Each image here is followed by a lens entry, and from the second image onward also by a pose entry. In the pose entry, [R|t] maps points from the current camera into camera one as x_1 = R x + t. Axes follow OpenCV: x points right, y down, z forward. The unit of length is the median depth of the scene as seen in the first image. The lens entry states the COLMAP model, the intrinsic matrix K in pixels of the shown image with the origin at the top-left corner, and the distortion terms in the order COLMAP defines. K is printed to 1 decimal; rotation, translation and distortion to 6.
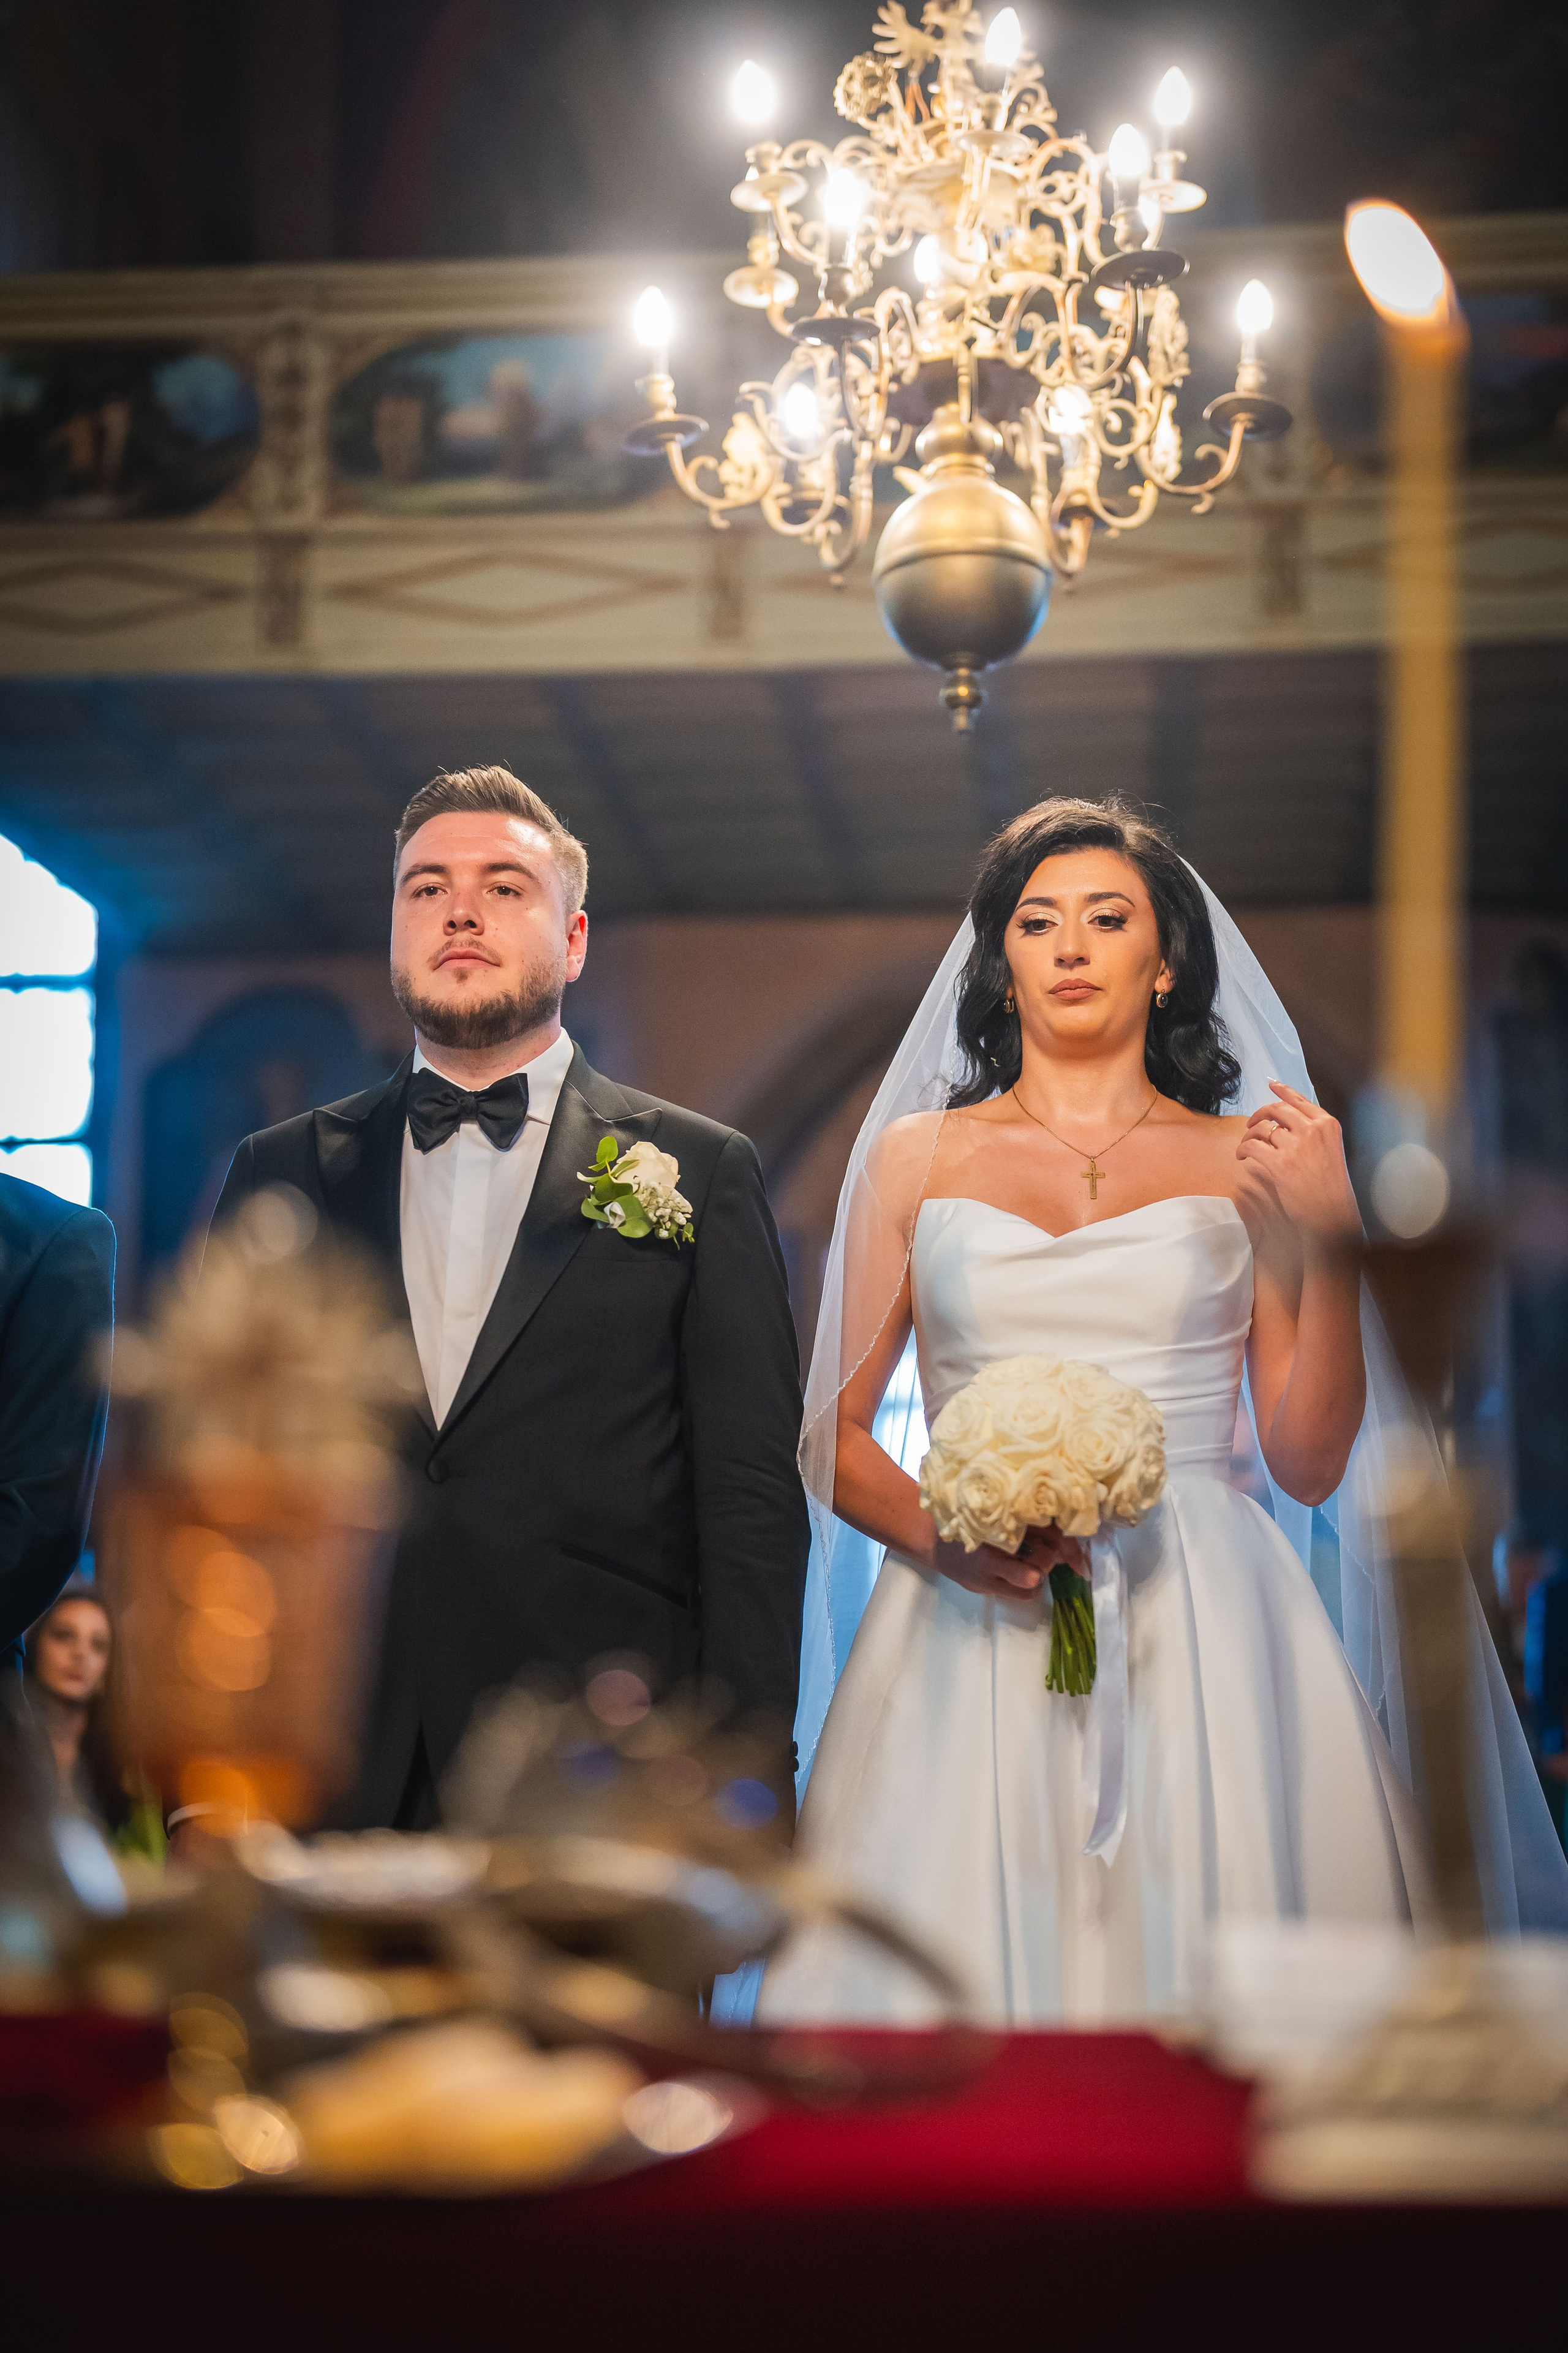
lens RADIAL K [[3338.5, 0, 774.7], [0, 3338.5, 1010.1], [0, 0, 1]] dist [-0.015607, -0.021274]
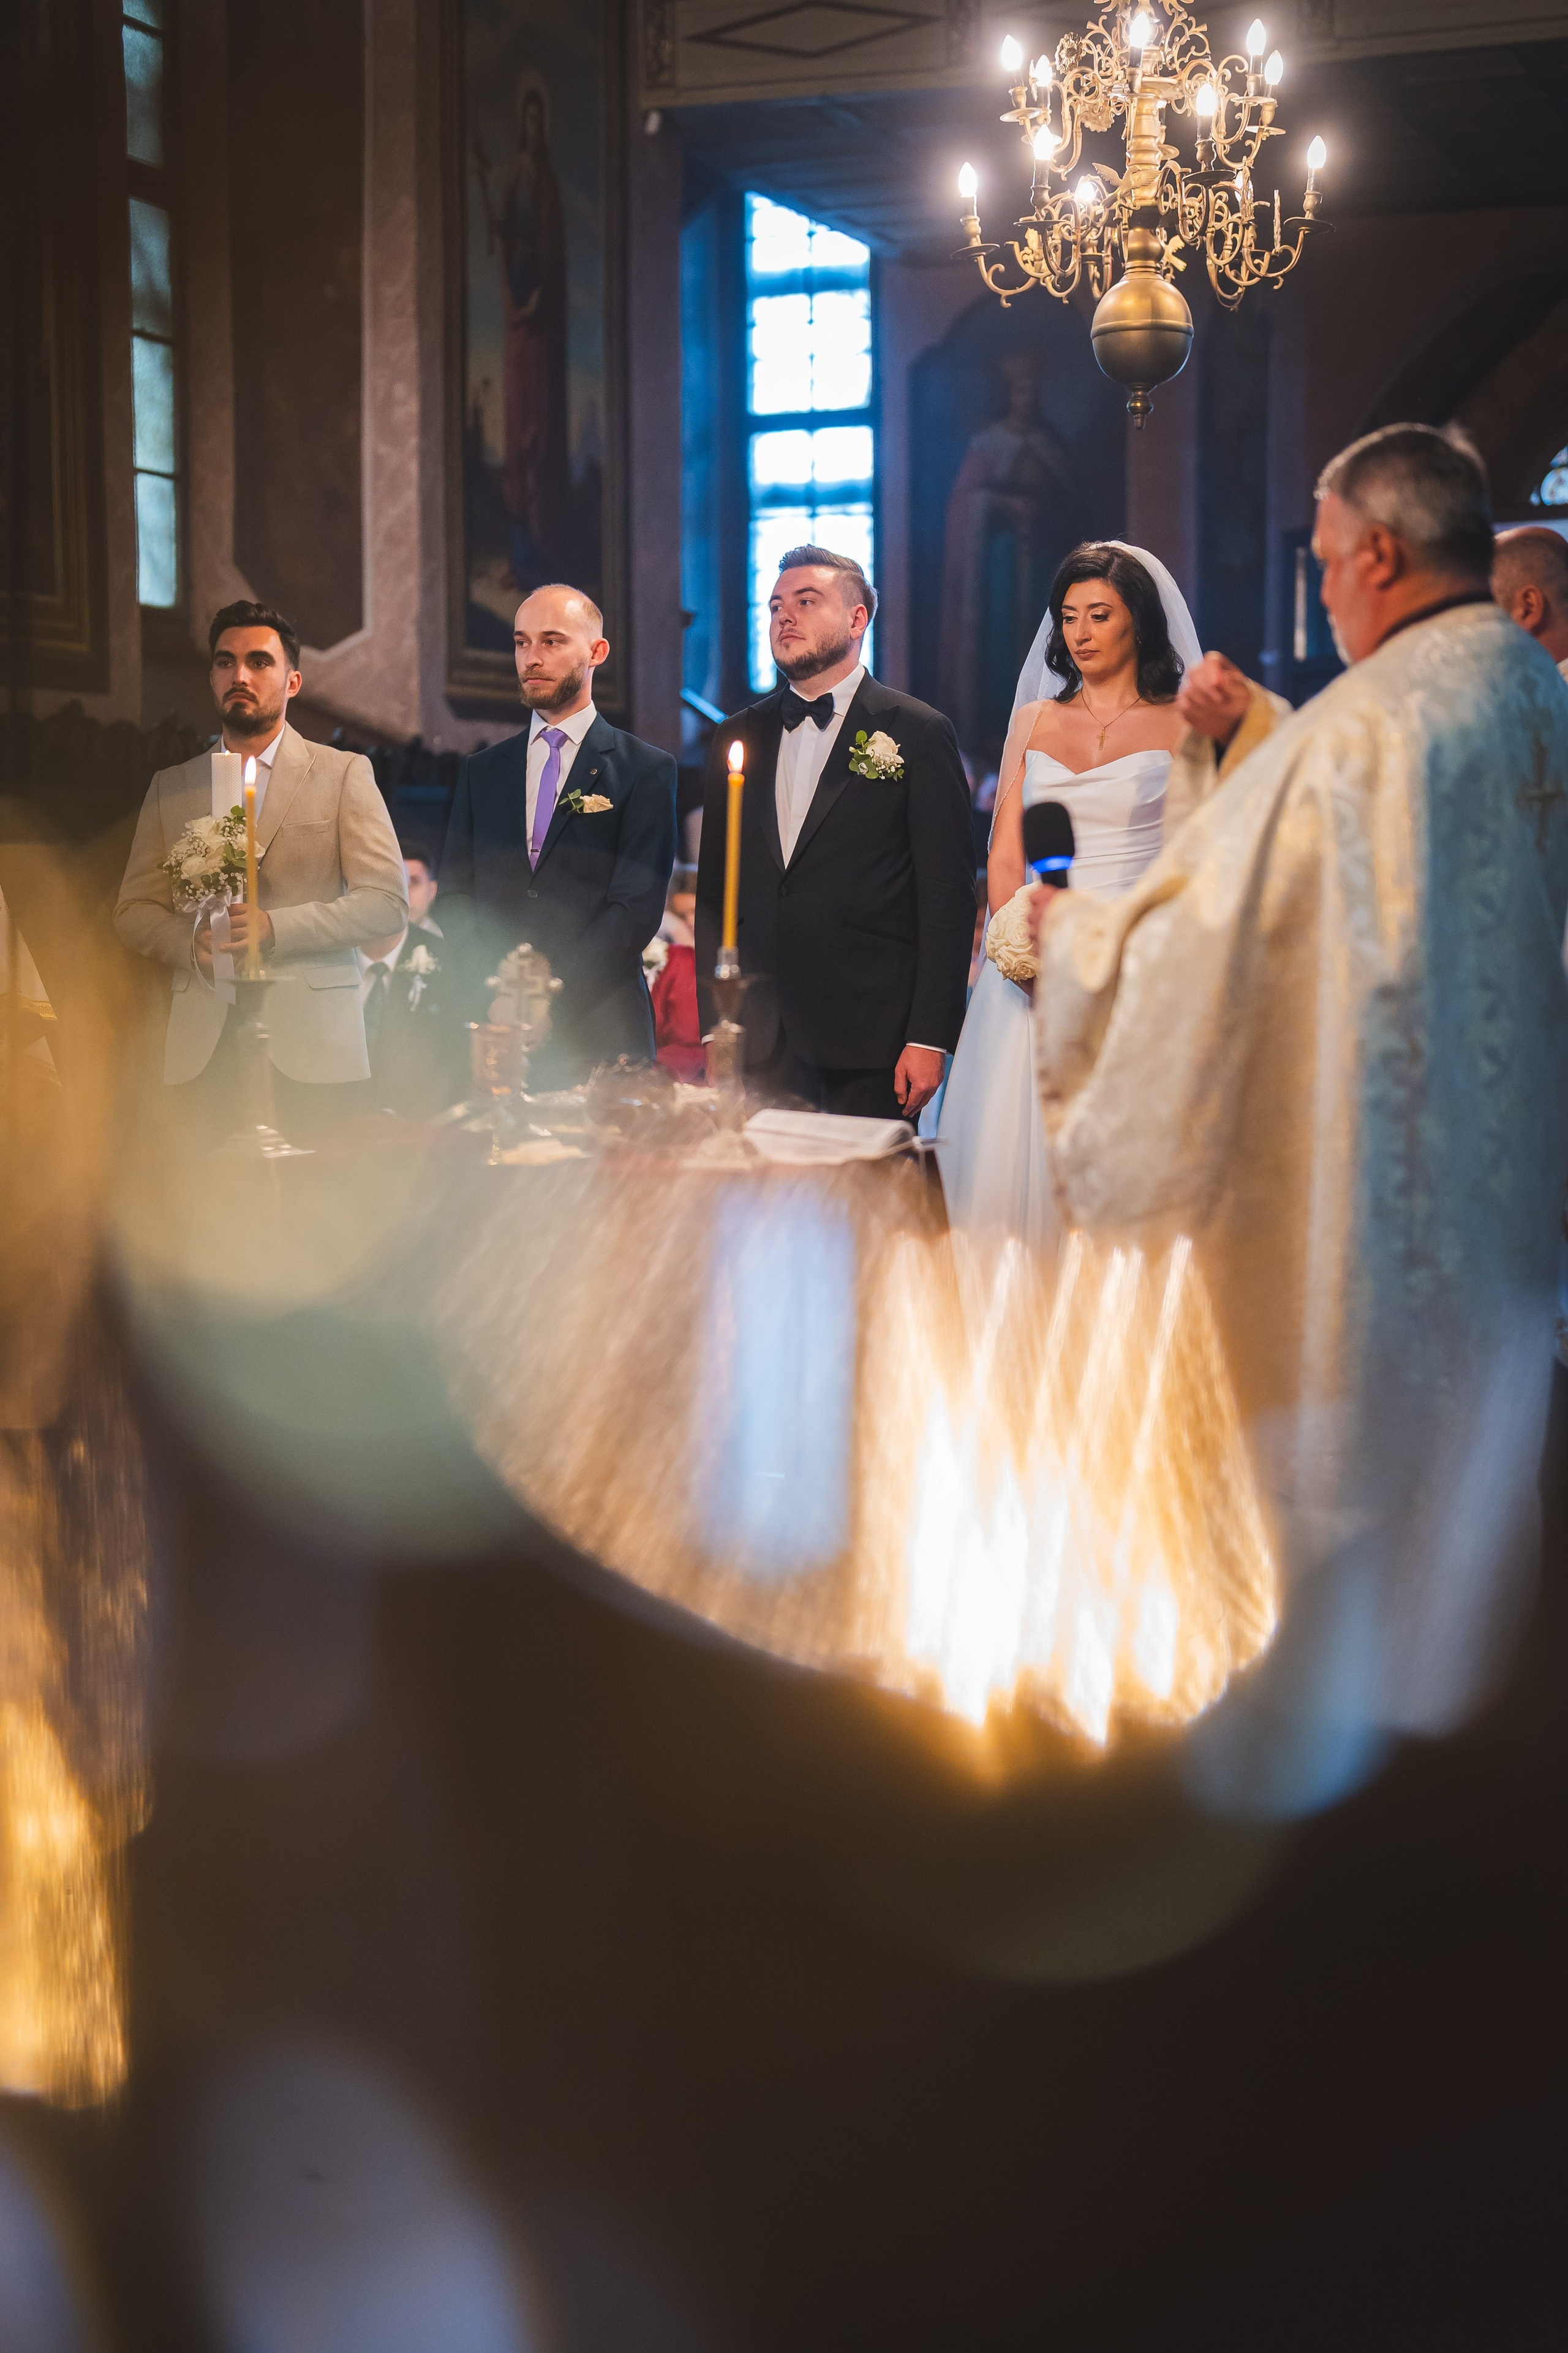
lens RADIAL K [[3338.5, 0, 774.7], [0, 3338.5, 1010.1], [0, 0, 1]] dist [-0.015607, -0.021274]
pose [[0.960626, 0.016178, -0.277373, 0.367475], [0.061371, 0.961291, 0.268615, -0.274205], [0.270982, -0.275061, 0.922448, -0.771527]]
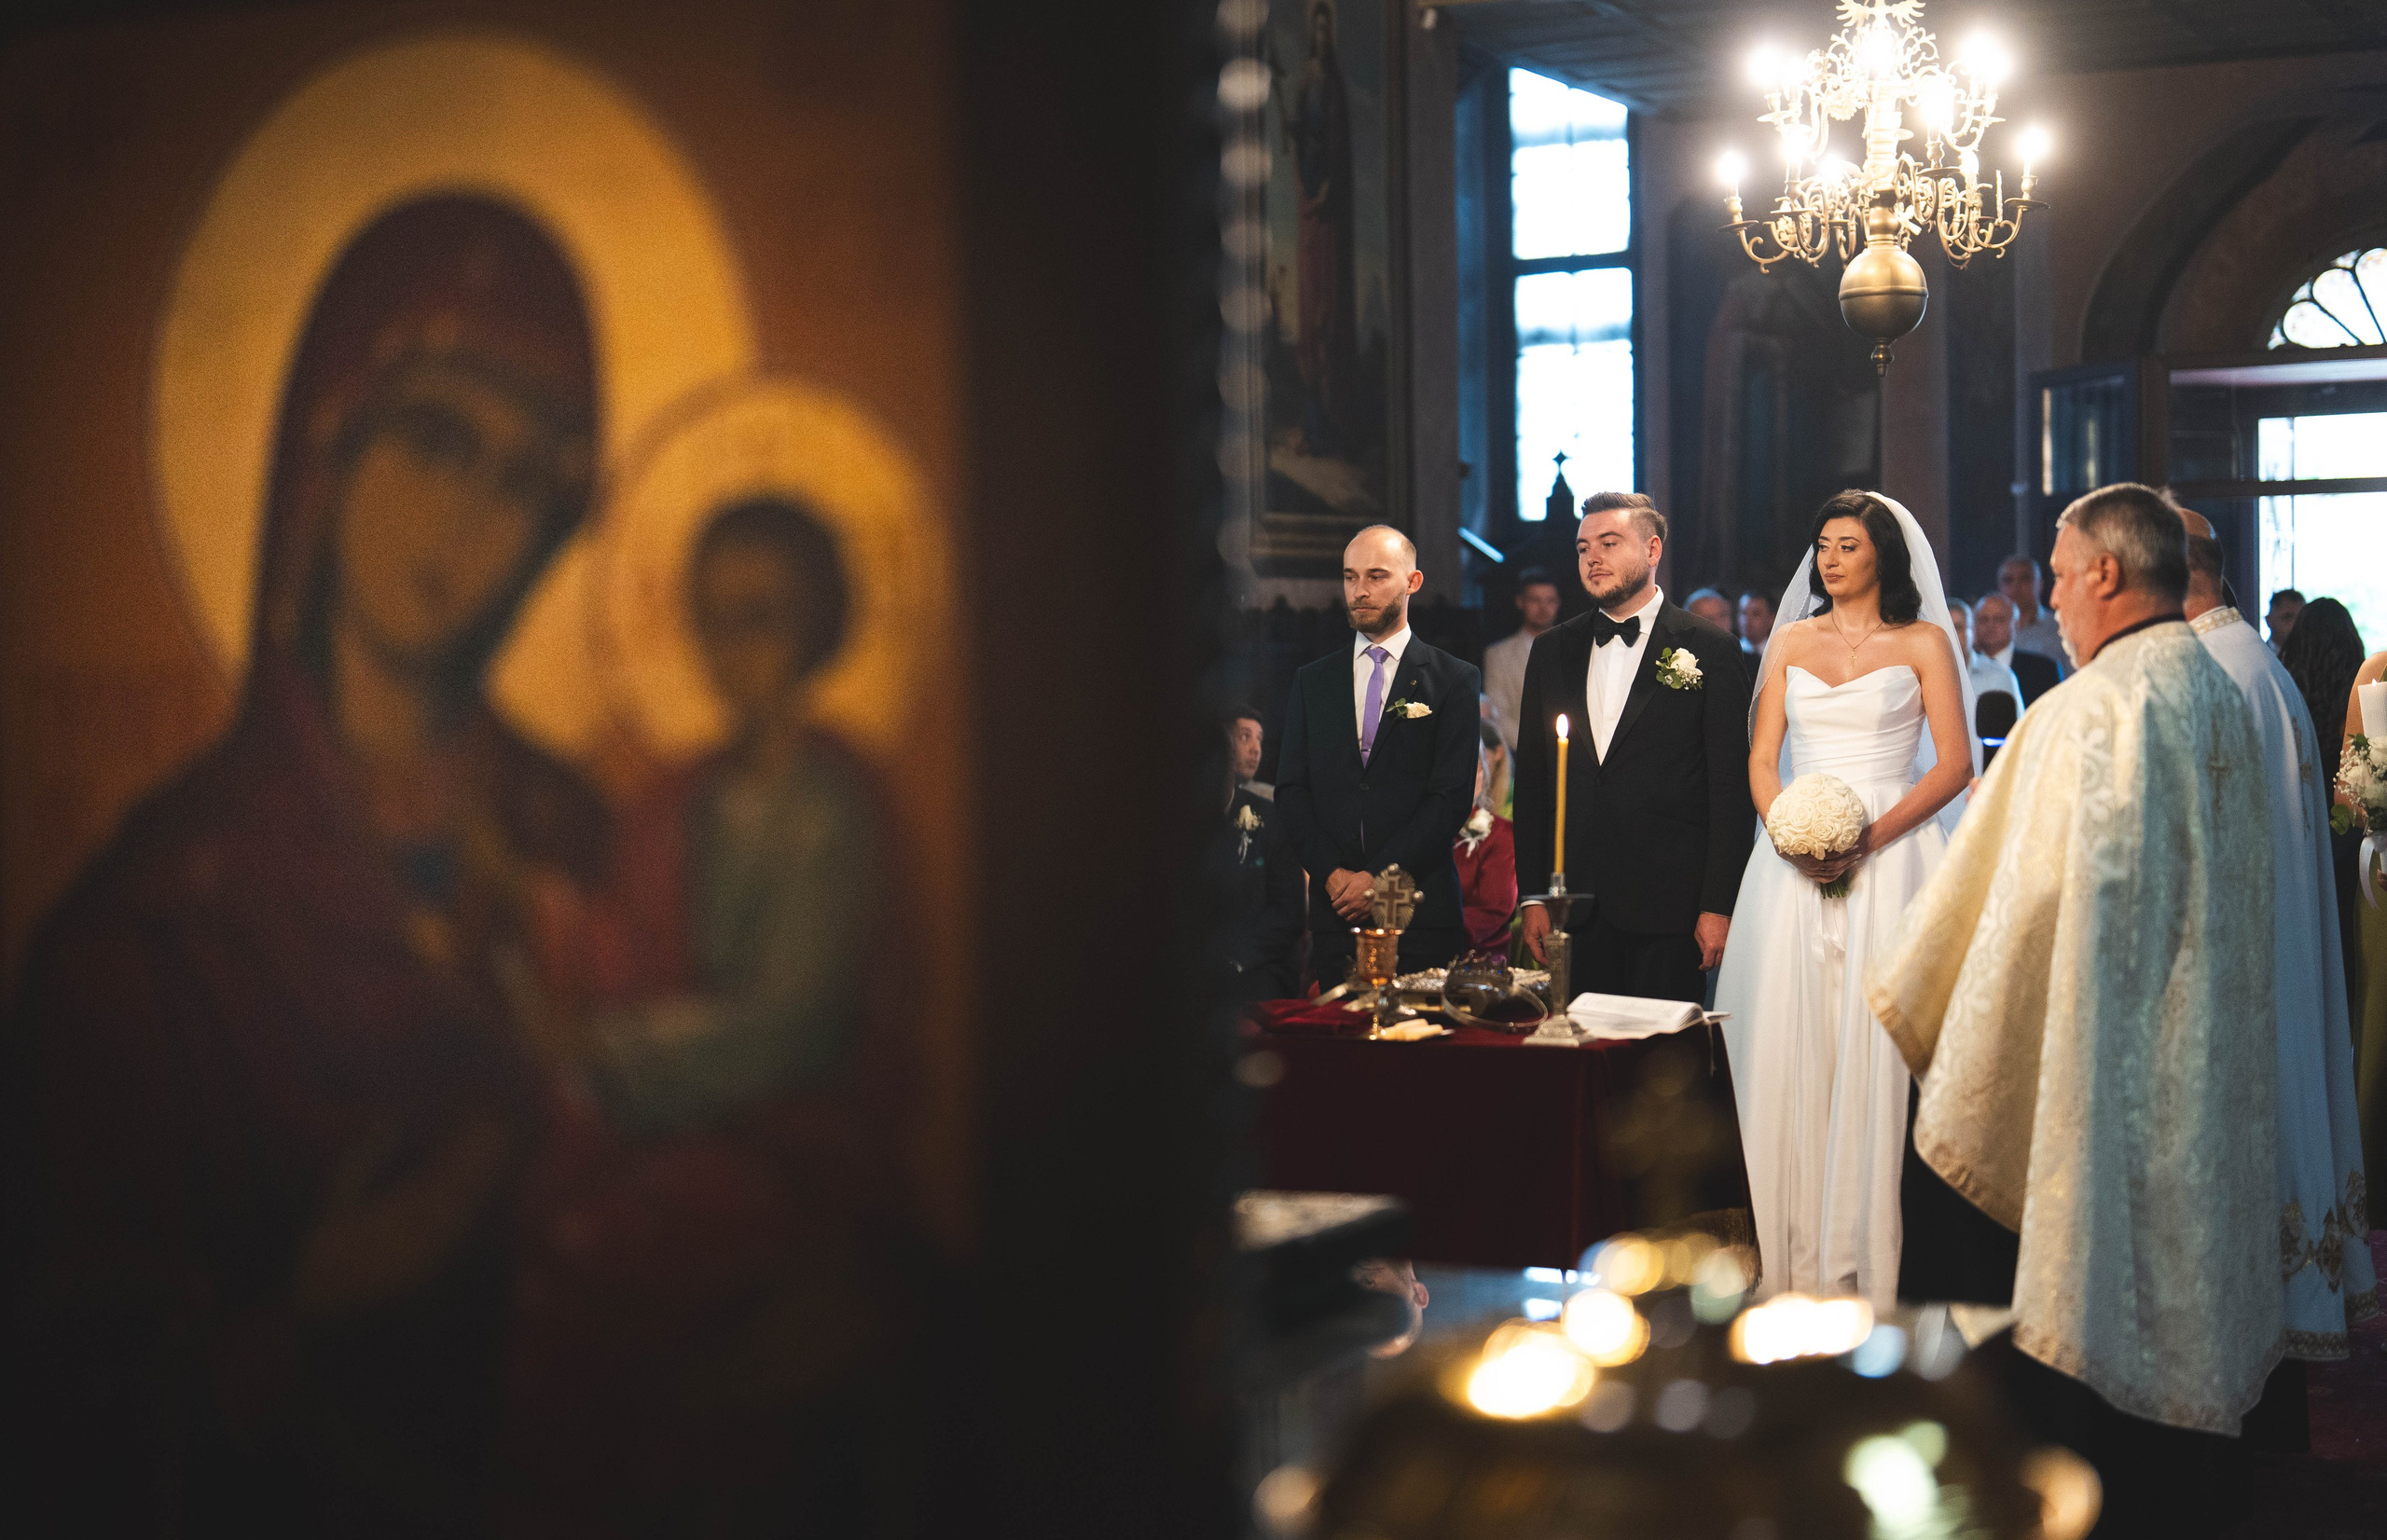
lens RADIAL K [[3465.5, 0, 1199.4], [0, 3465.5, 624.2], [0, 0, 1]] dist [-0.015933, 0.032055]
pose [[0.930882, -0.007363, -0.365247, 0.445202], [0.092782, 0.971780, 0.216877, -0.438594], [0.353342, -0.235775, 0.905295, -1.123715]]
